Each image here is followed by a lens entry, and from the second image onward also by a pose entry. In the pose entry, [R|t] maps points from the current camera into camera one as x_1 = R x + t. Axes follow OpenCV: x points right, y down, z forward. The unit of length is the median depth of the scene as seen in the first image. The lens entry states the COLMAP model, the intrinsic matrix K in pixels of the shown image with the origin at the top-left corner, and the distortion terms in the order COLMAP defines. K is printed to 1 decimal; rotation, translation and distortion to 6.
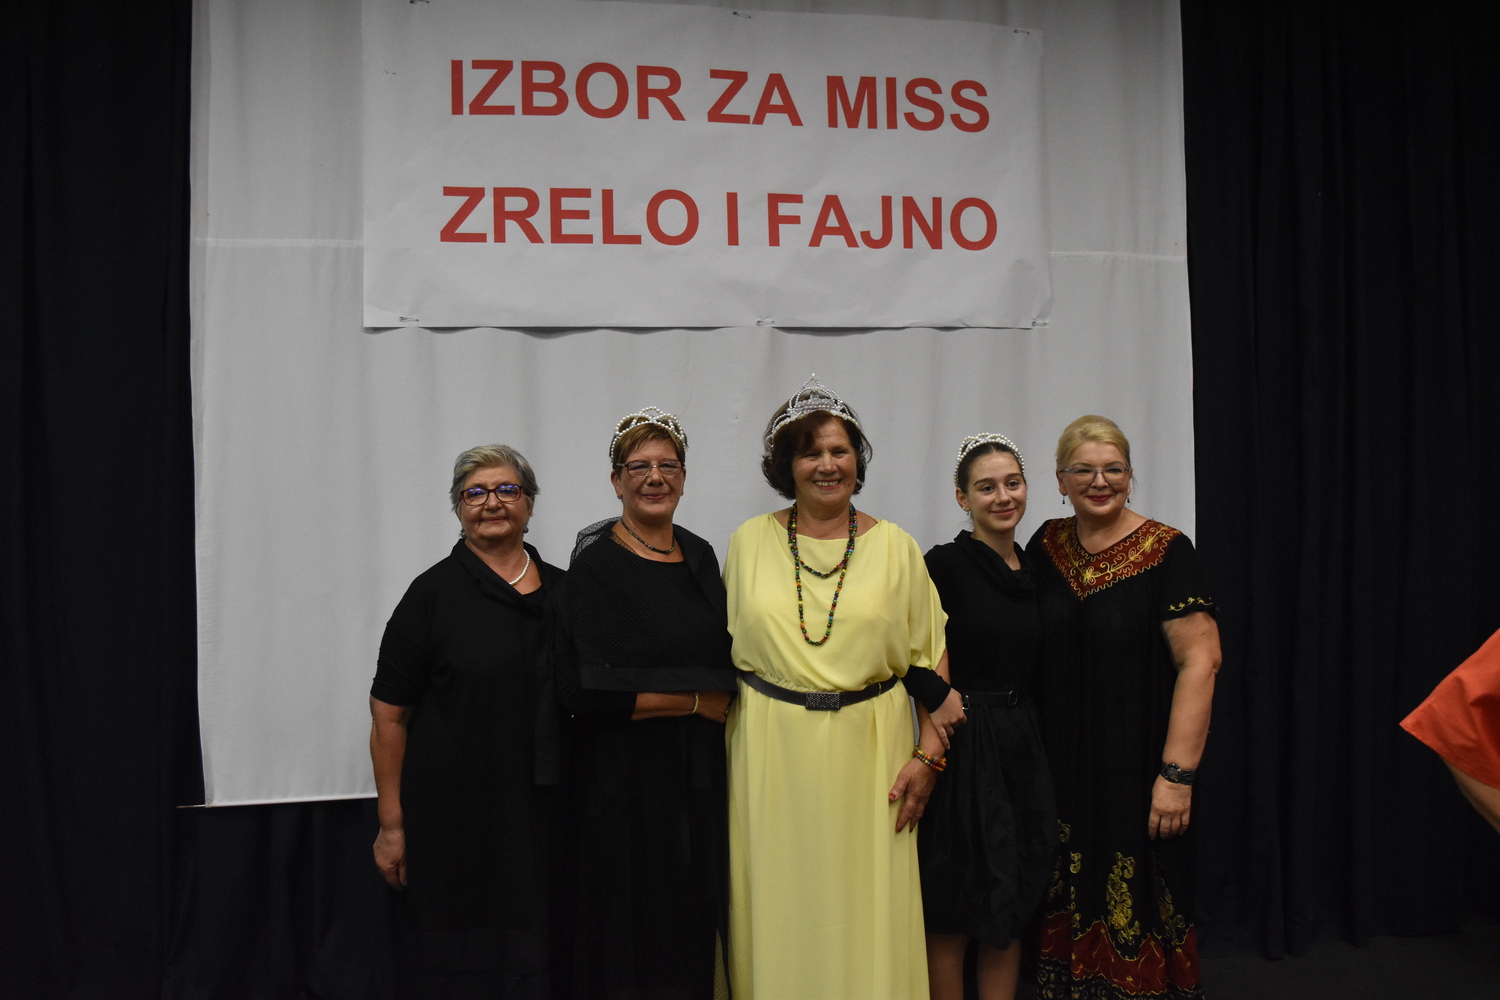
lens RADIAL K [[1203.1, 0, 750.0], [0, 1203.1, 500.0], [0, 0, 1]] dist [-0.068327, -0.005483]
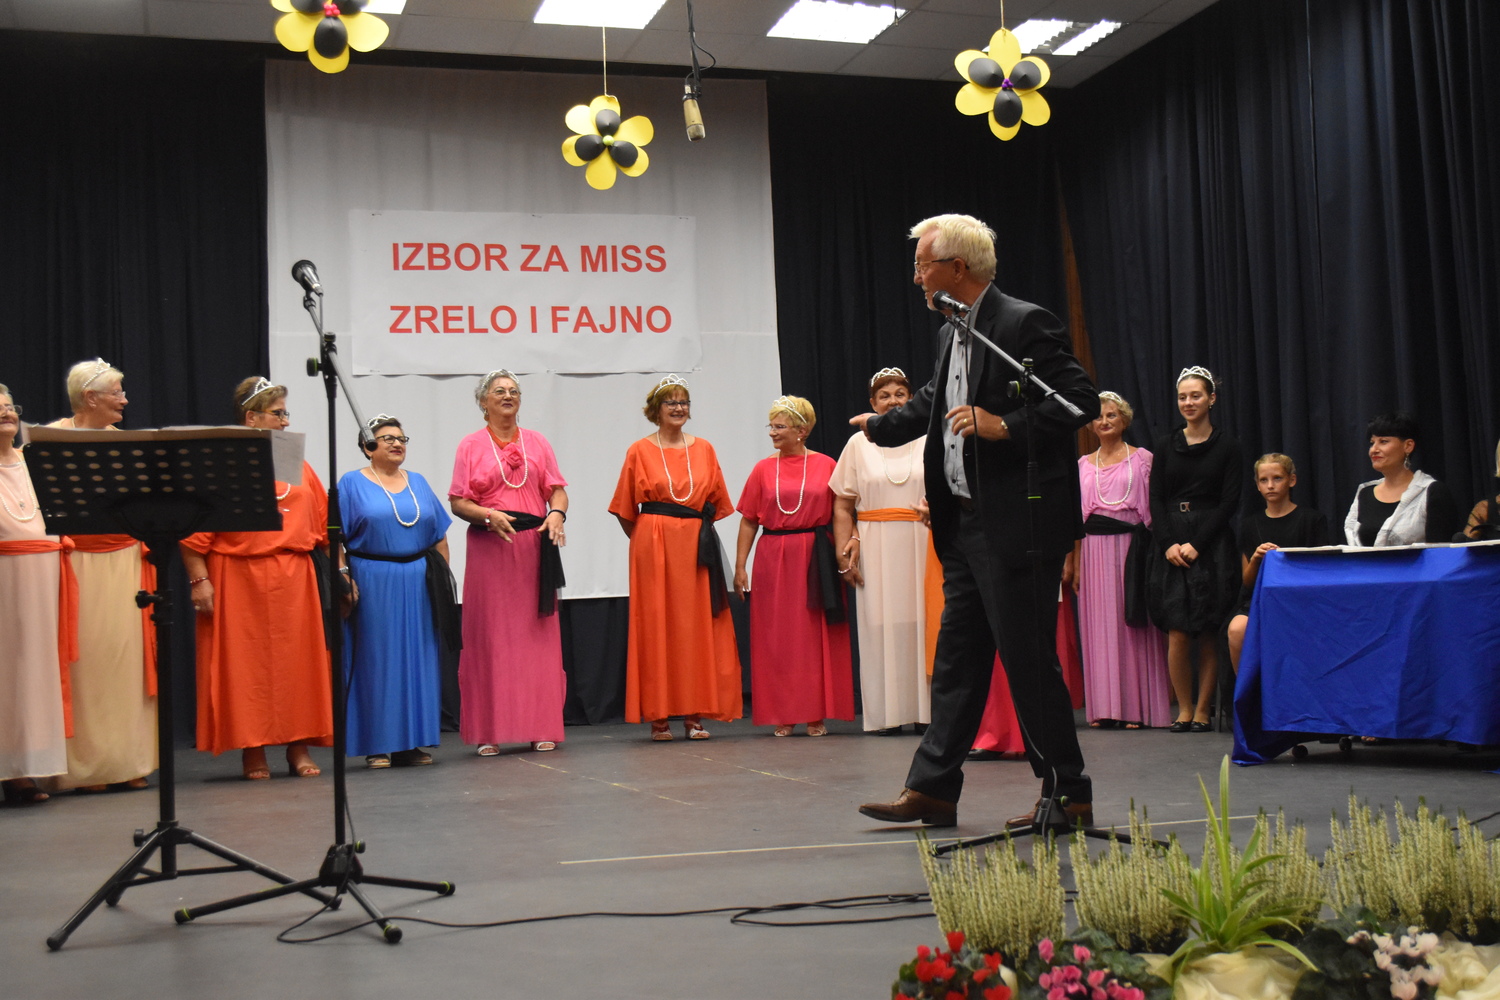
lens RADIAL K [[1846.0, 0, 750.0], [0, 1846.0, 500.0], [0, 0, 1]] dist [-0.023275, -0.043919]
pose [[0.994784, -0.017638, 0.100463, 0.029733], [0.025109, 0.996973, -0.073589, 0.300585], [-0.098861, 0.075728, 0.992216, -2.065062]]
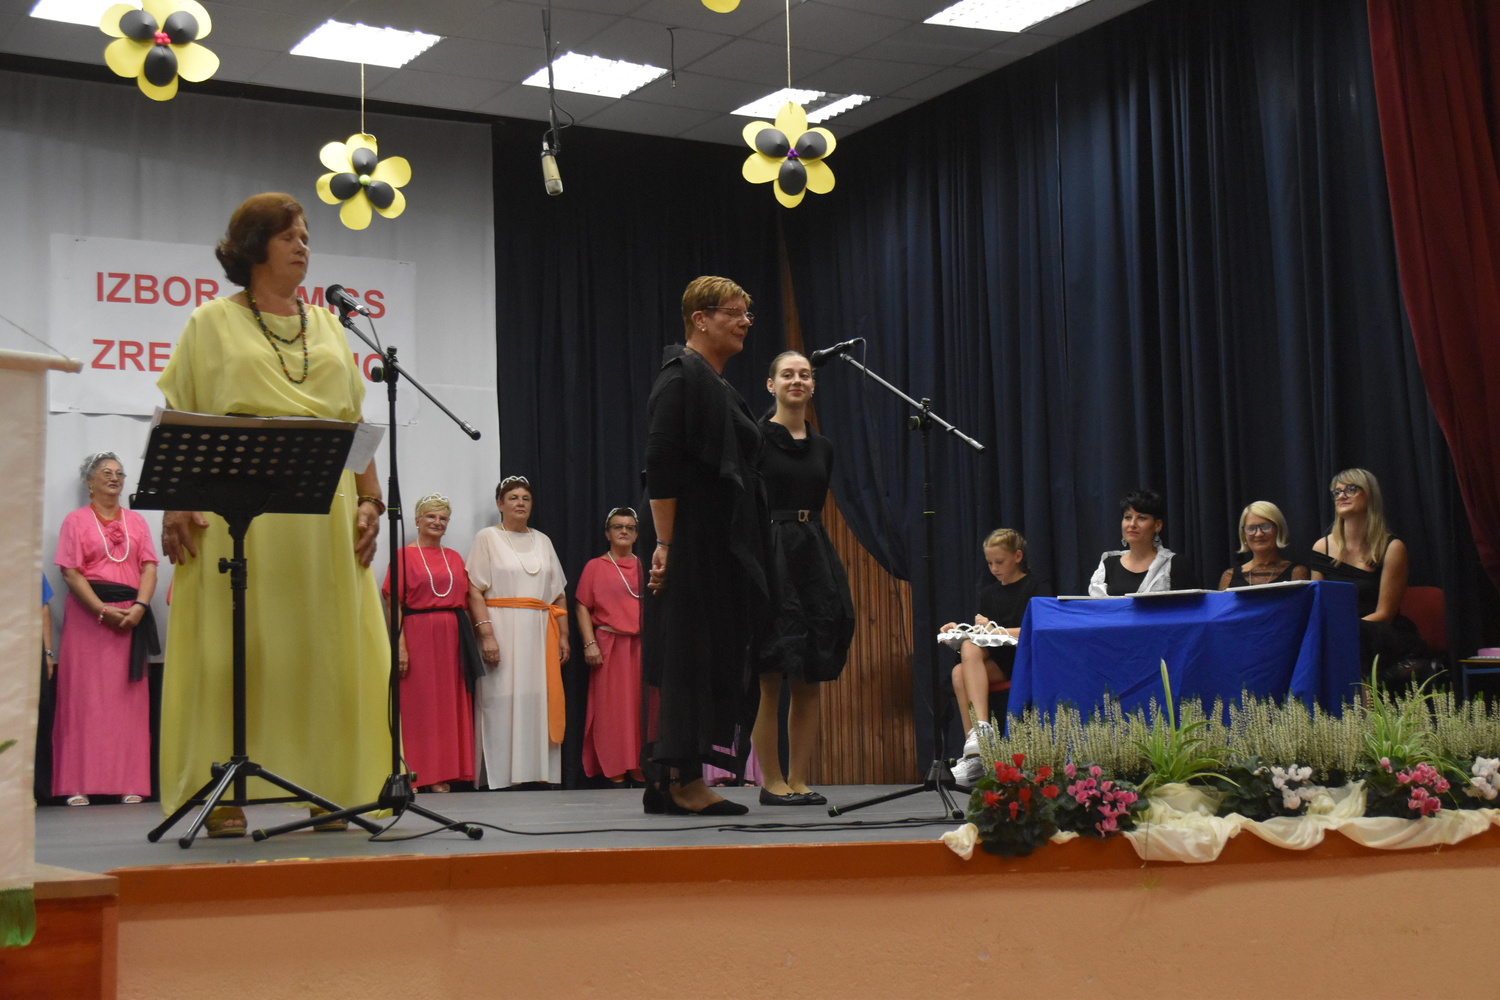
lens RADIAL K [[2254.5, 0, 750.0], [0, 2254.5, 500.0], [0, 0, 1]] dist [-0.008334, -0.036666]
pose [[0.949218, 0.021628, 0.313874, -0.366999], [0.017718, 0.992376, -0.121964, 0.422376], [-0.314118, 0.121332, 0.941599, -2.532701]]
